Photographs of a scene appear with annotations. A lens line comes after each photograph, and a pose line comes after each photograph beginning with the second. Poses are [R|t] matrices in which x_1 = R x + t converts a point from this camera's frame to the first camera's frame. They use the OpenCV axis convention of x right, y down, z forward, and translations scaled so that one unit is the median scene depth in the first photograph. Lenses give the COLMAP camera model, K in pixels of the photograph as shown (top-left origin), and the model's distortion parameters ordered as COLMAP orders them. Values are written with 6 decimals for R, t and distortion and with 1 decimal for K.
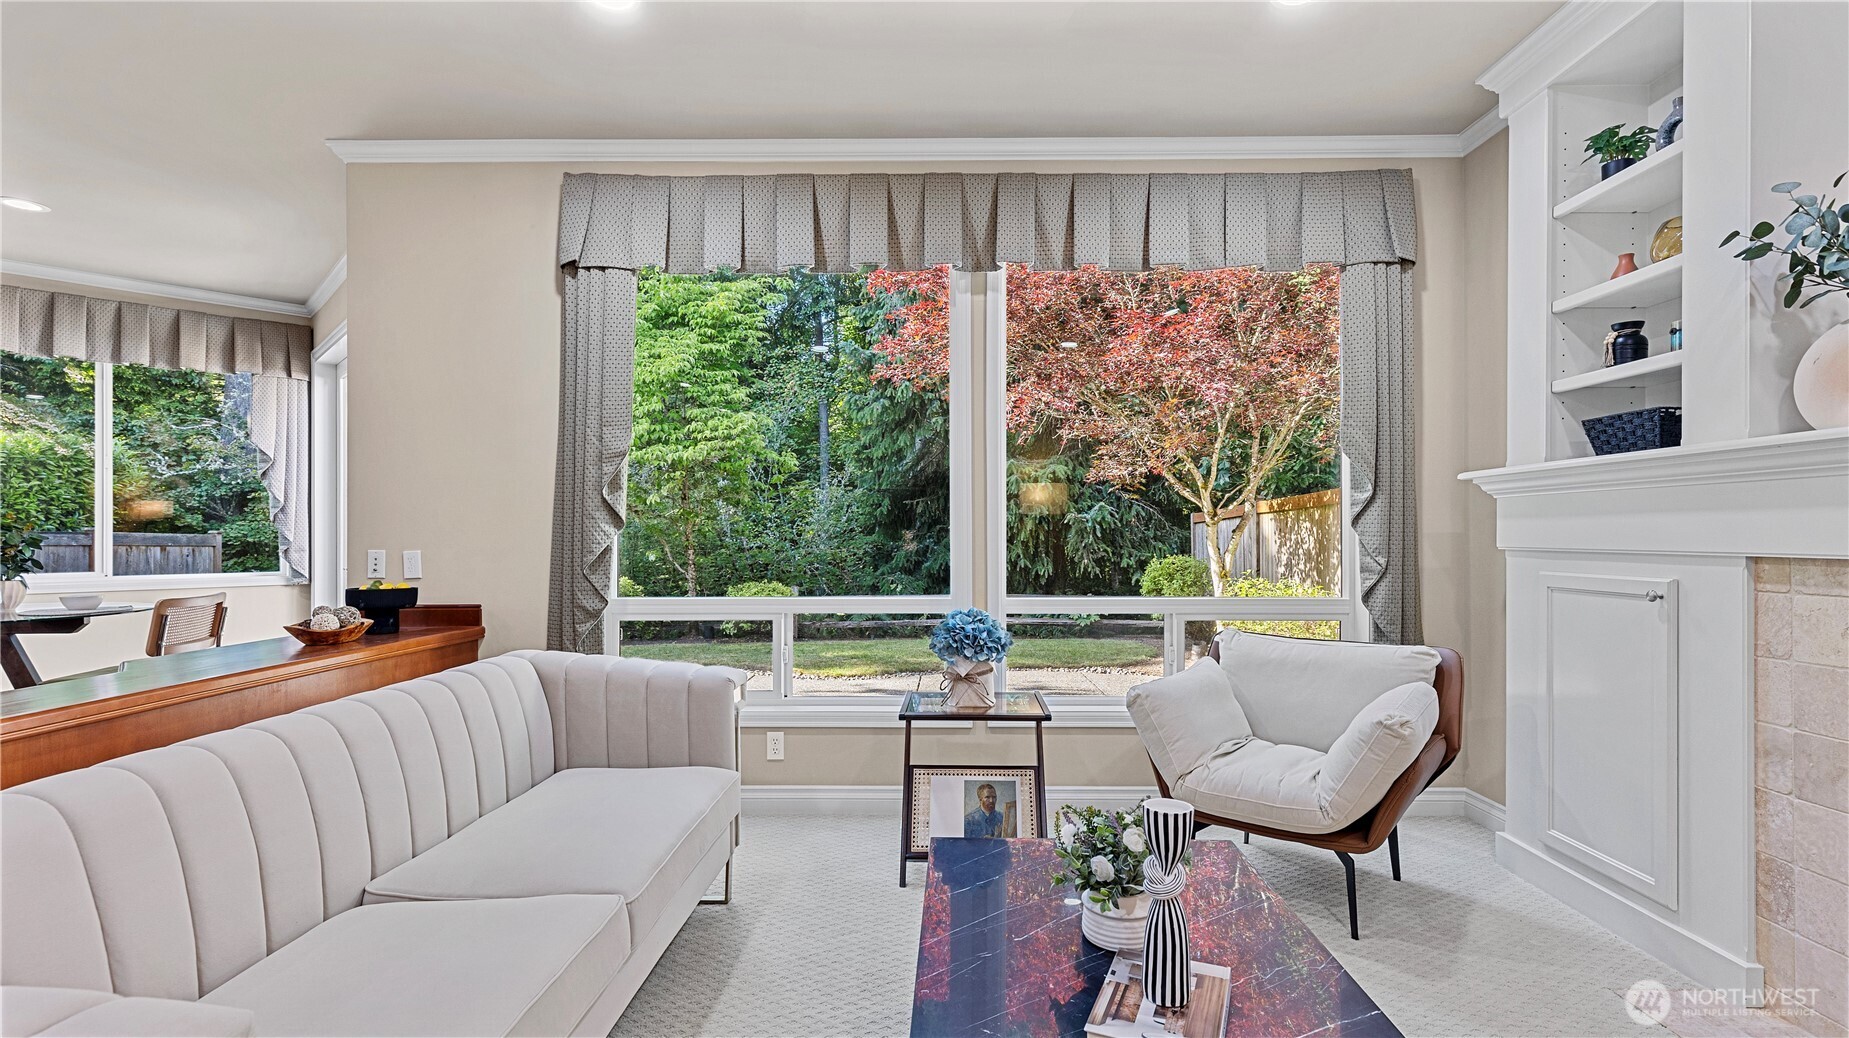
lens RADIAL K [[831.9, 0, 945.7], [0, 831.9, 529.4], [0, 0, 1]] dist [0.009643, -0.002498]
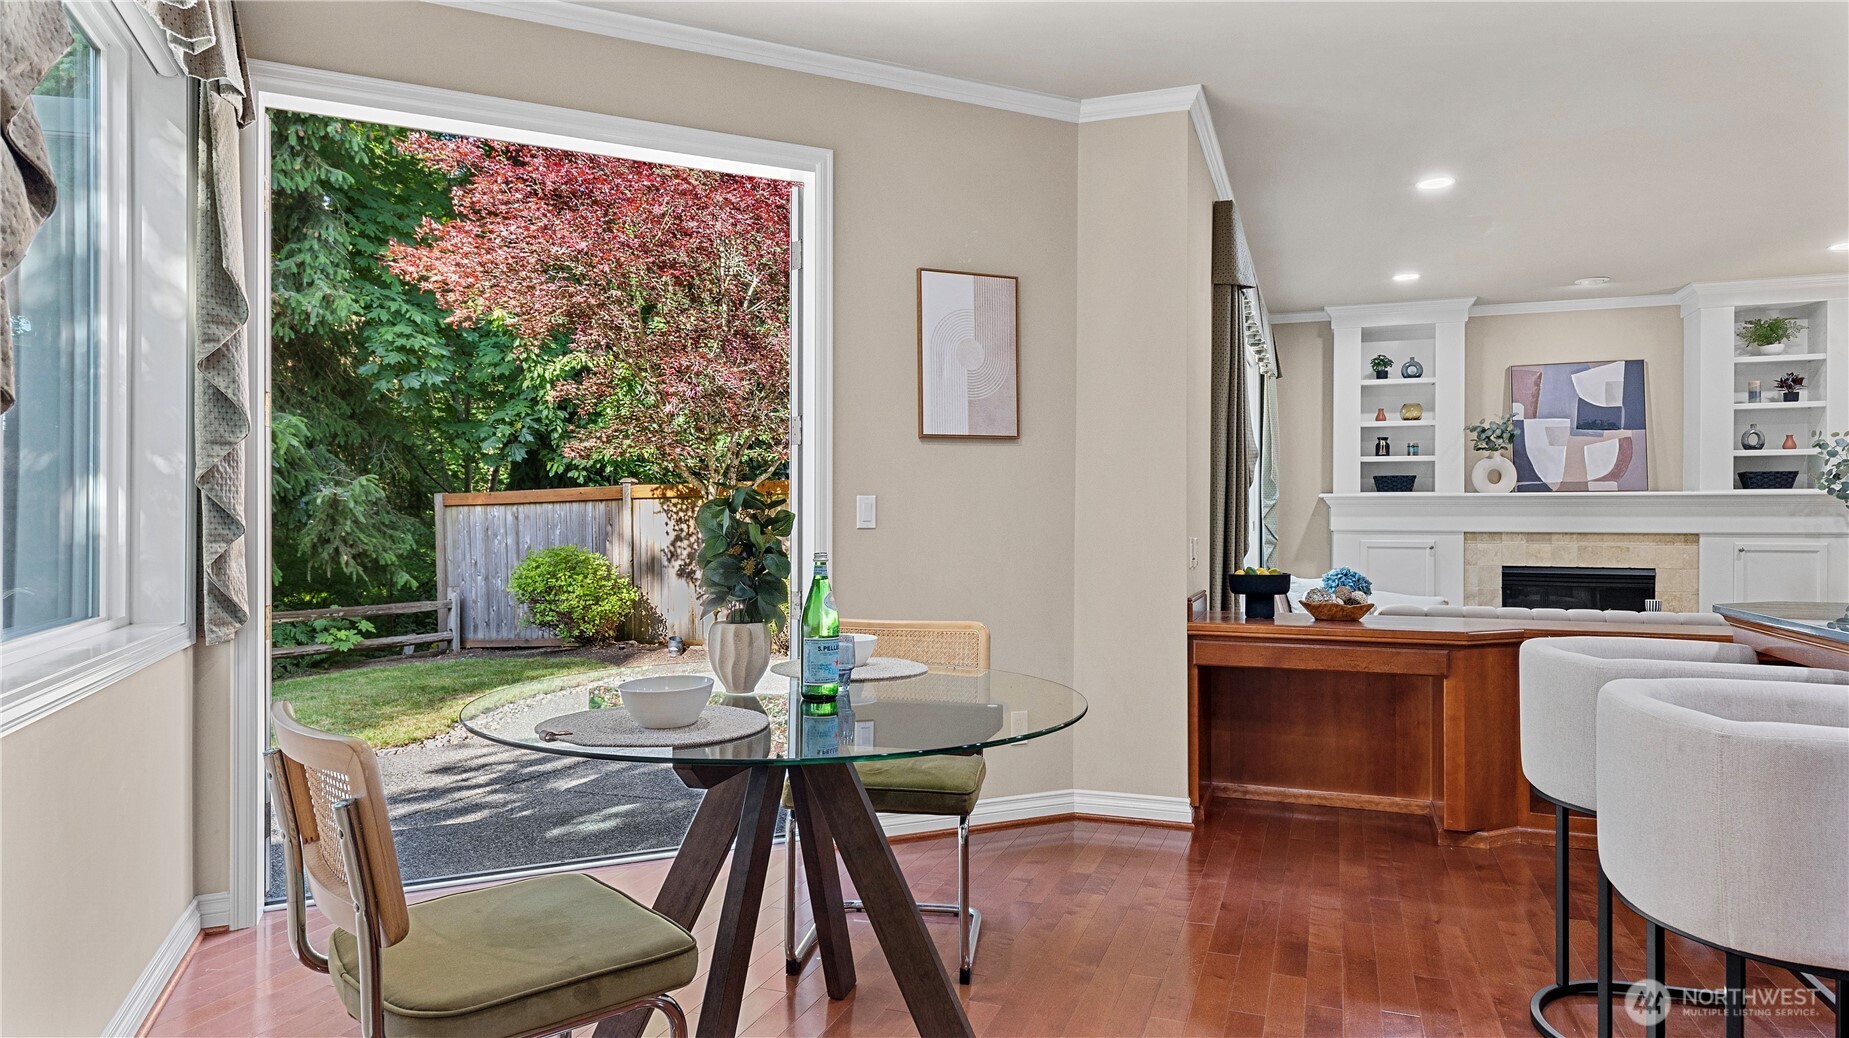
lens RADIAL K [[1059.0, 0, 936.7], [0, 1059.0, 517.2], [0, 0, 1]] dist [0.019128, -0.007017]
pose [[0.342774, 0.007997, 0.939384, -1.927170], [-0.010442, 0.999934, -0.004703, 0.010736], [-0.939360, -0.008197, 0.342835, 0.876754]]
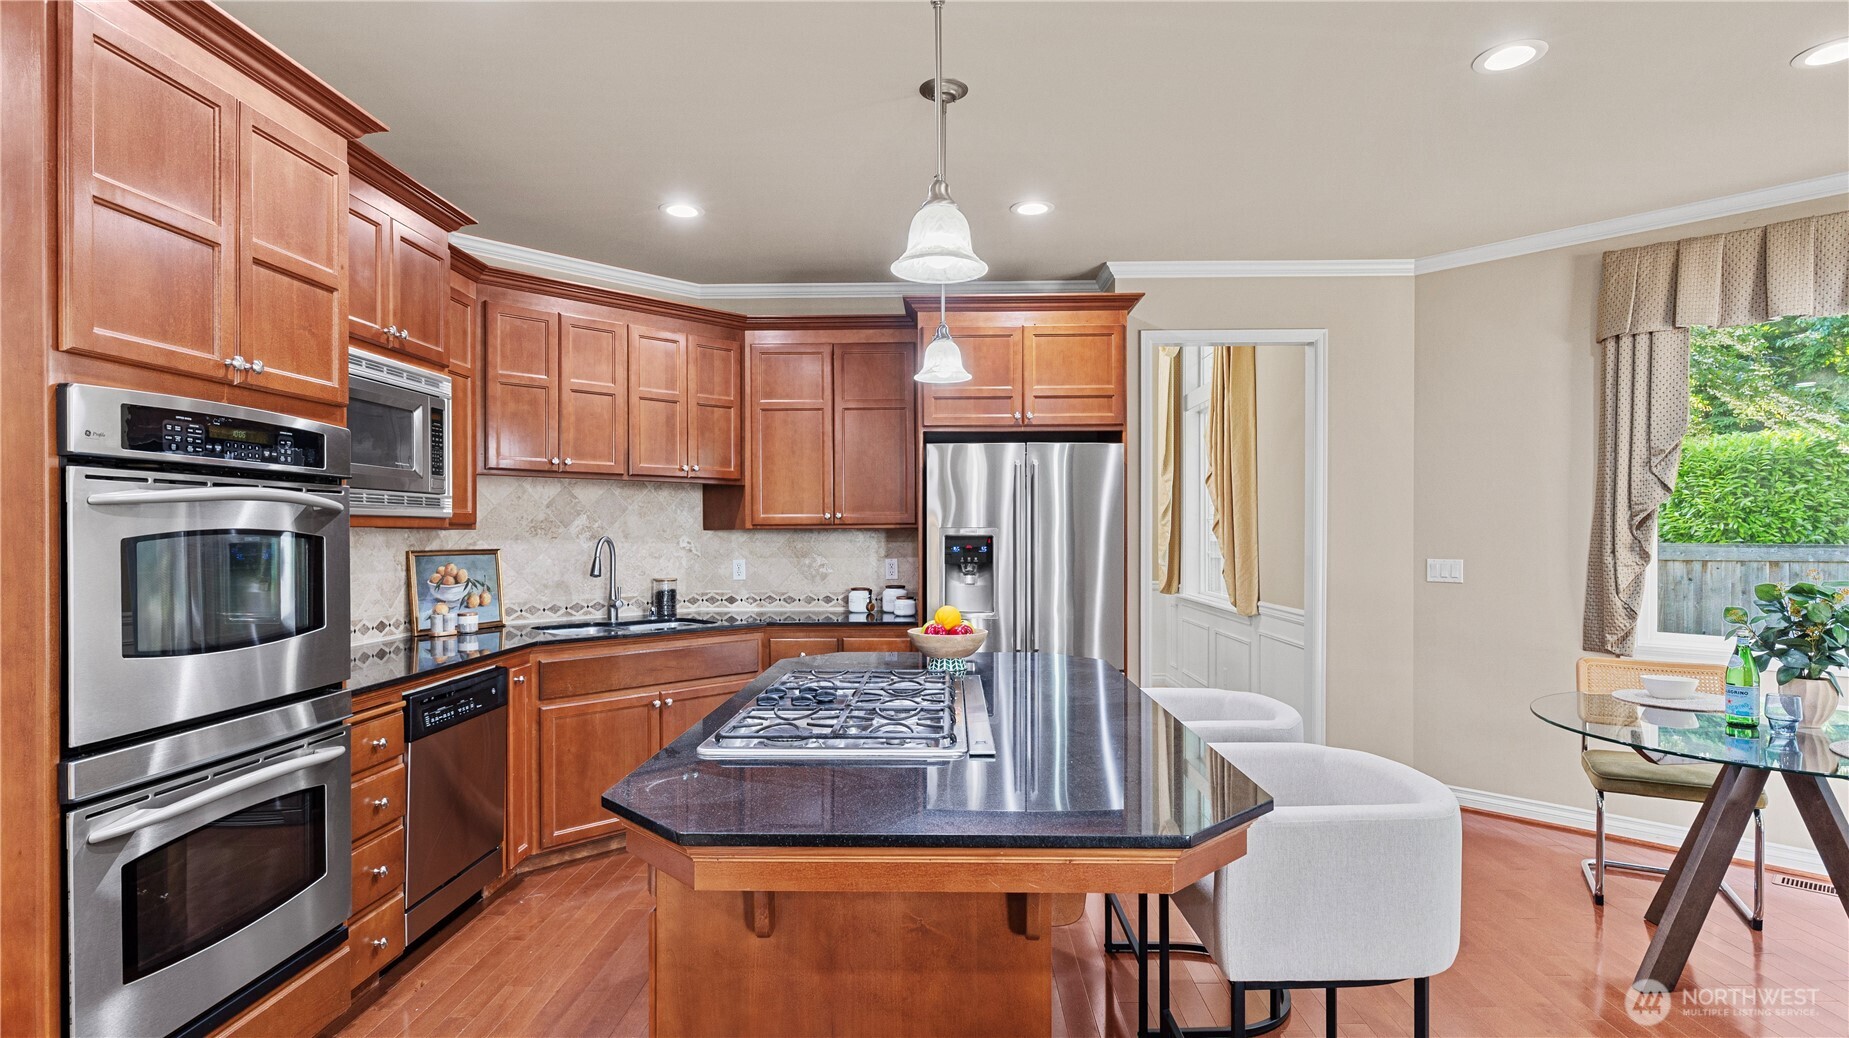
lens RADIAL K [[904.0, 0, 940.8], [0, 904.0, 534.0], [0, 0, 1]] dist [0.010426, -0.004048]
pose [[-0.004335, 0.005137, -0.999977, -0.542846], [0.007533, 0.999959, 0.005104, -0.063075], [0.999962, -0.007511, -0.004373, 0.443464]]
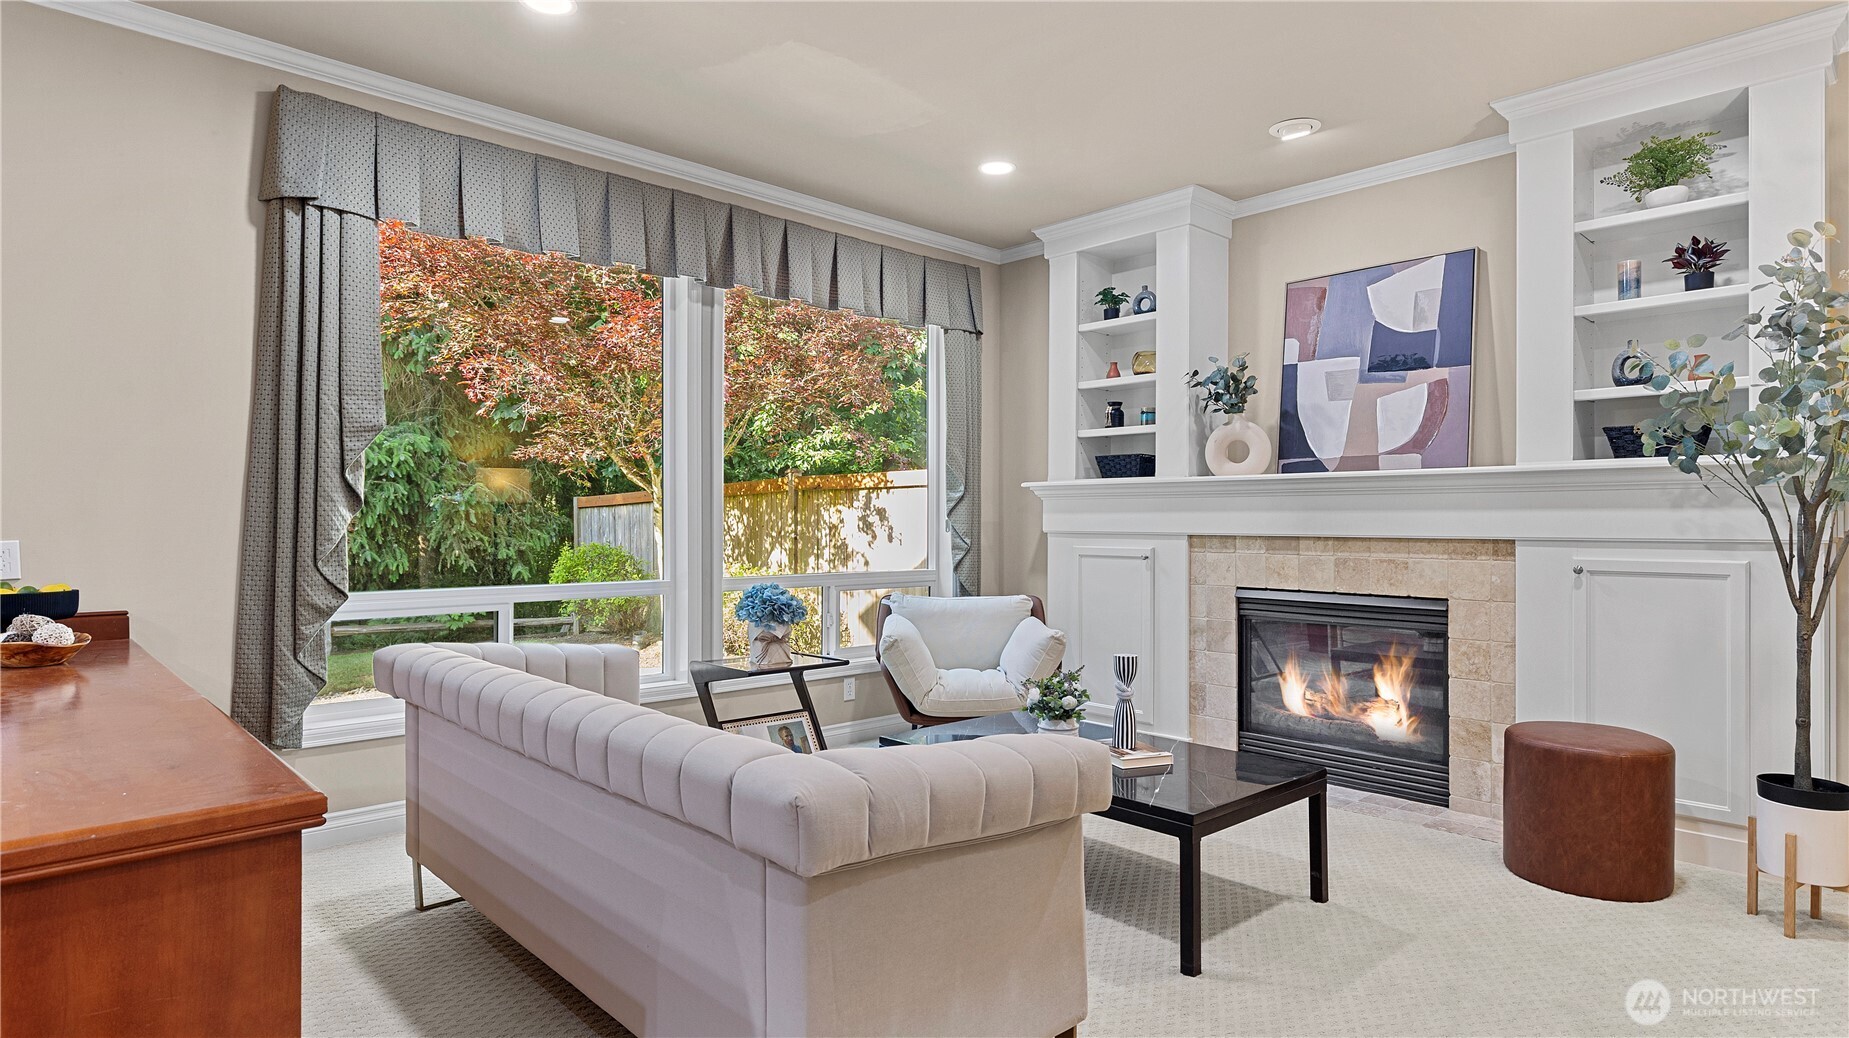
lens RADIAL K [[981.2, 0, 927.9], [0, 981.2, 510.3], [0, 0, 1]] dist [-0.000015, 0.002352]
pose [[0.721141, 0.012216, 0.692681, -0.666074], [-0.009271, 0.999925, -0.007983, -0.001087], [-0.692726, -0.000664, 0.721200, -0.154526]]
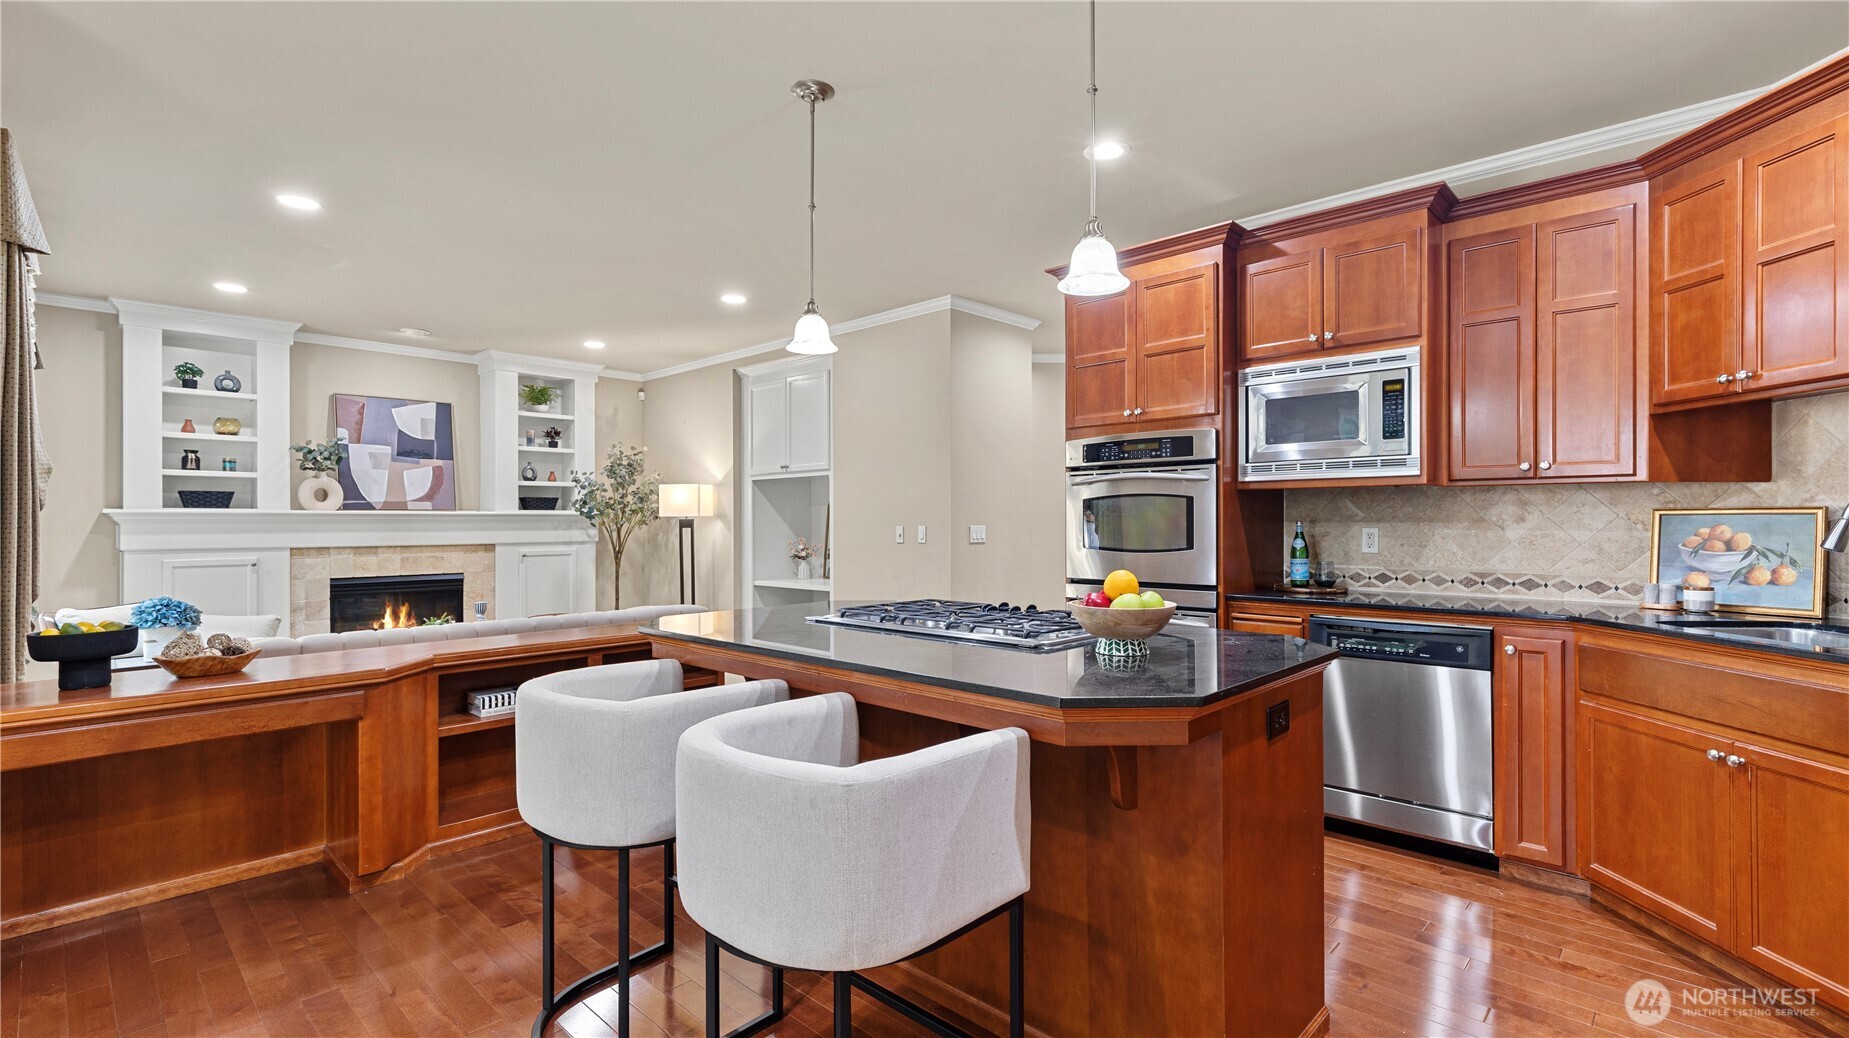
lens RADIAL K [[831.9, 0, 941.6], [0, 831.9, 521.5], [0, 0, 1]] dist [0.009643, -0.002498]
pose [[-0.733352, 0.006358, 0.679819, -1.716699], [0.002536, 0.999975, -0.006616, -0.022978], [-0.679844, -0.003127, -0.733350, 0.972193]]
